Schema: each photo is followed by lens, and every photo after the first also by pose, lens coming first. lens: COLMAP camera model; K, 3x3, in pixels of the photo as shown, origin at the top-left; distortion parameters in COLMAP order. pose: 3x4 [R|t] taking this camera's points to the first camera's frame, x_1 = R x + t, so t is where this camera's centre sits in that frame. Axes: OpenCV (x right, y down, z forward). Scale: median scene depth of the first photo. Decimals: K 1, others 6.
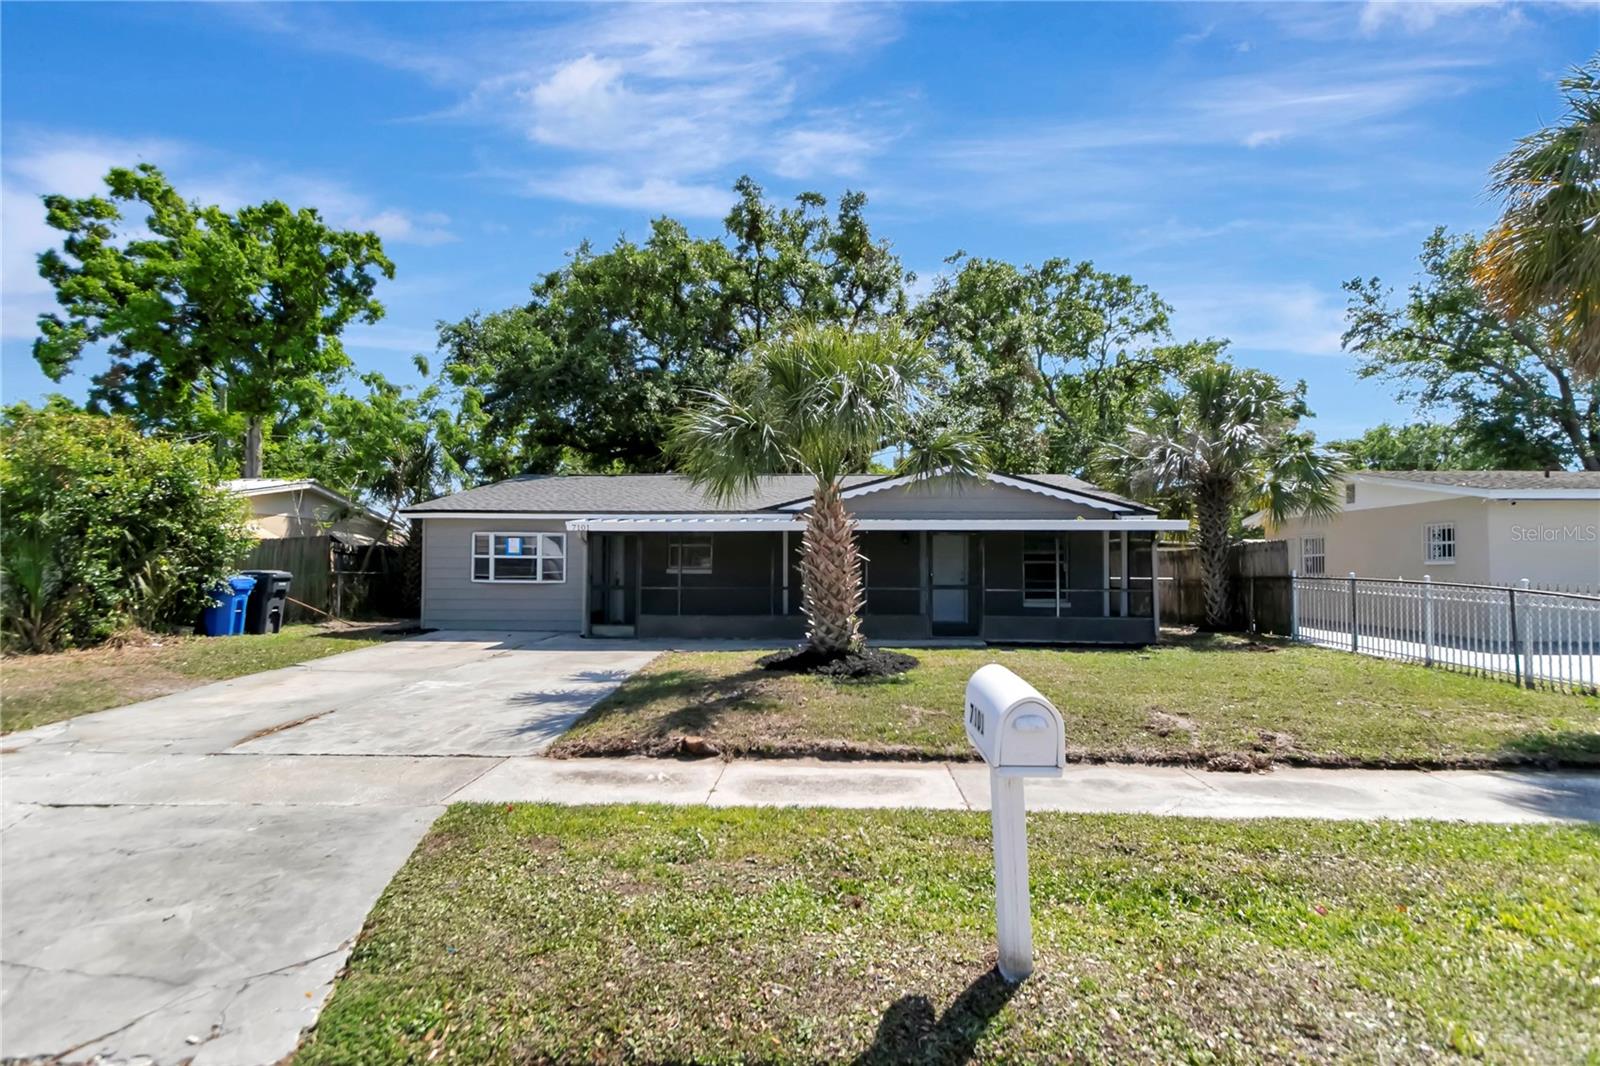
lens RADIAL K [[659.4, 0, 800.0], [0, 659.4, 533.0], [0, 0, 1]] dist [-0.001001, -0.000426]
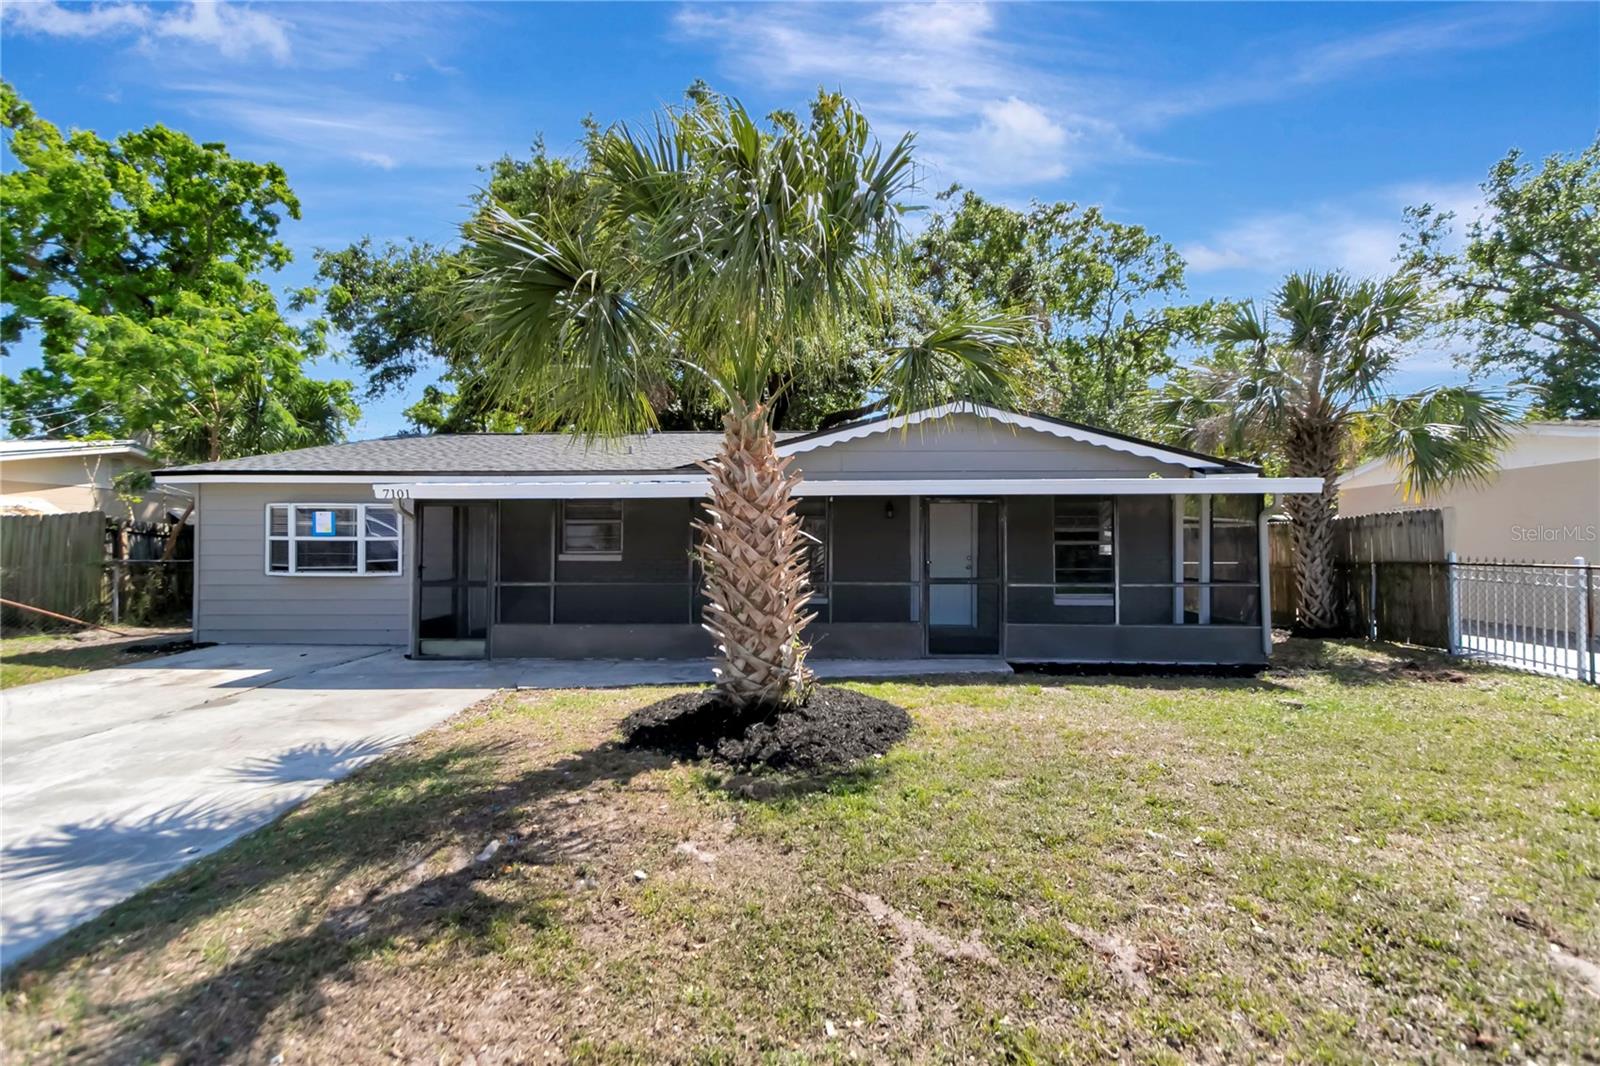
lens RADIAL K [[659.4, 0, 800.0], [0, 659.4, 533.0], [0, 0, 1]] dist [-0.001001, -0.000426]
pose [[0.999858, -0.004407, 0.016275, 0.053287], [0.003945, 0.999591, 0.028331, 0.012460], [-0.016393, -0.028263, 0.999466, 0.302258]]
